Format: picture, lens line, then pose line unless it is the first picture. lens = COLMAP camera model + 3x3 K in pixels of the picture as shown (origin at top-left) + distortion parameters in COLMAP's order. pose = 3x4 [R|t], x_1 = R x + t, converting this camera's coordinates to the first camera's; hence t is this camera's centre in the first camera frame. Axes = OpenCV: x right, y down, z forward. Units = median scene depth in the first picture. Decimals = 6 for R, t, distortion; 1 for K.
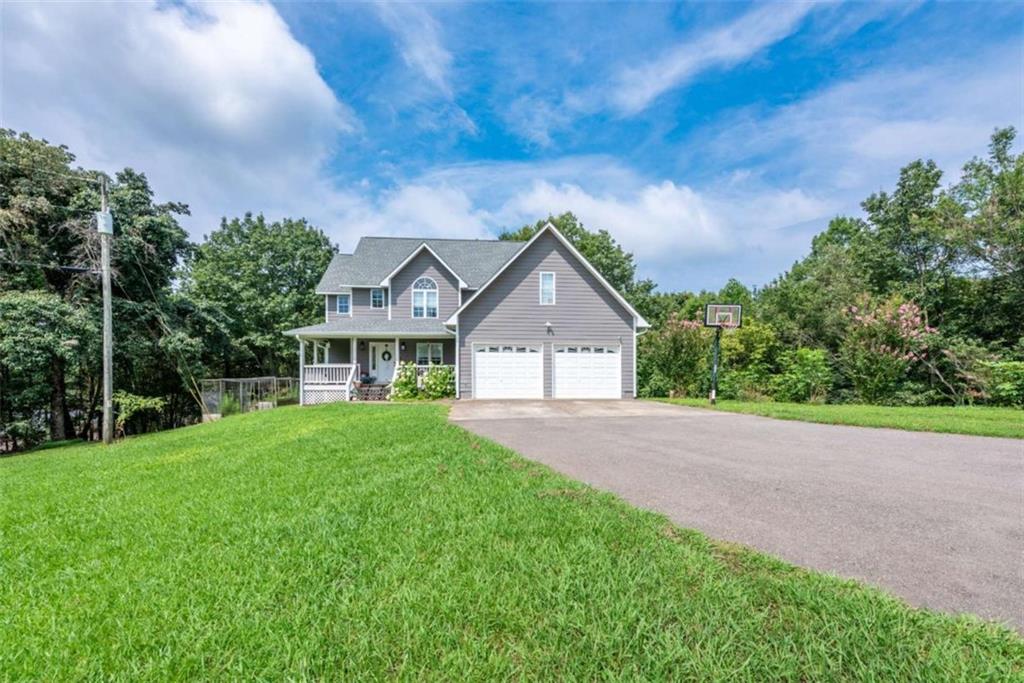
lens RADIAL K [[422.1, 0, 513.9], [0, 422.1, 351.9], [0, 0, 1]] dist [0.014391, -0.000894]
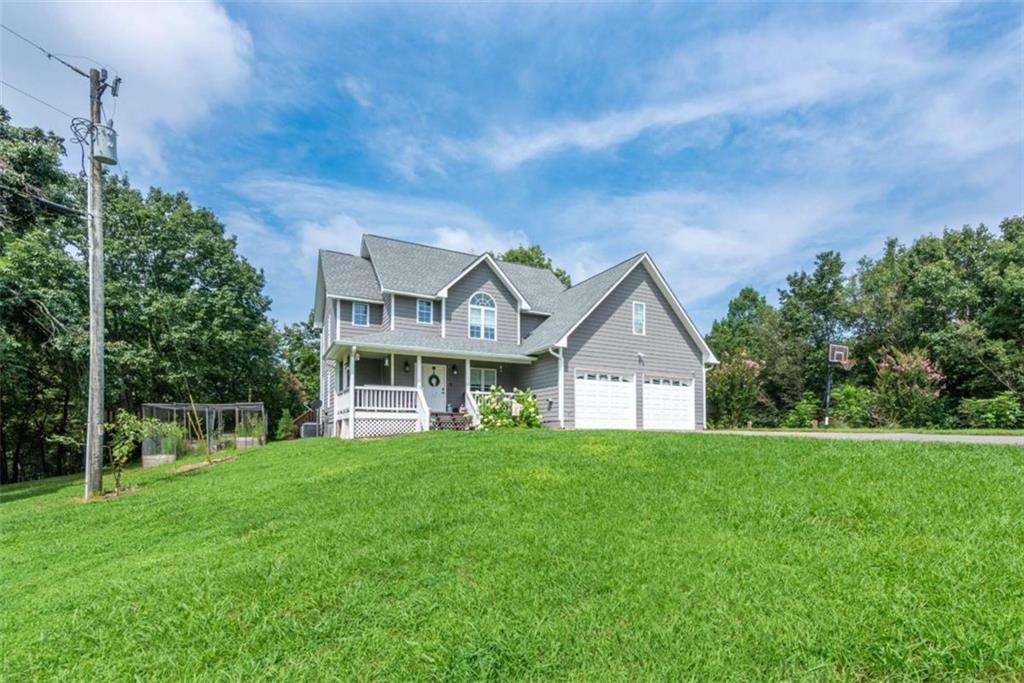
lens RADIAL K [[422.1, 0, 524.1], [0, 422.1, 382.7], [0, 0, 1]] dist [0.014391, -0.000894]
pose [[0.919762, 0.045774, 0.389799, -0.466261], [-0.032076, 0.998620, -0.041581, 0.043333], [-0.391165, 0.025742, 0.919961, 0.165334]]
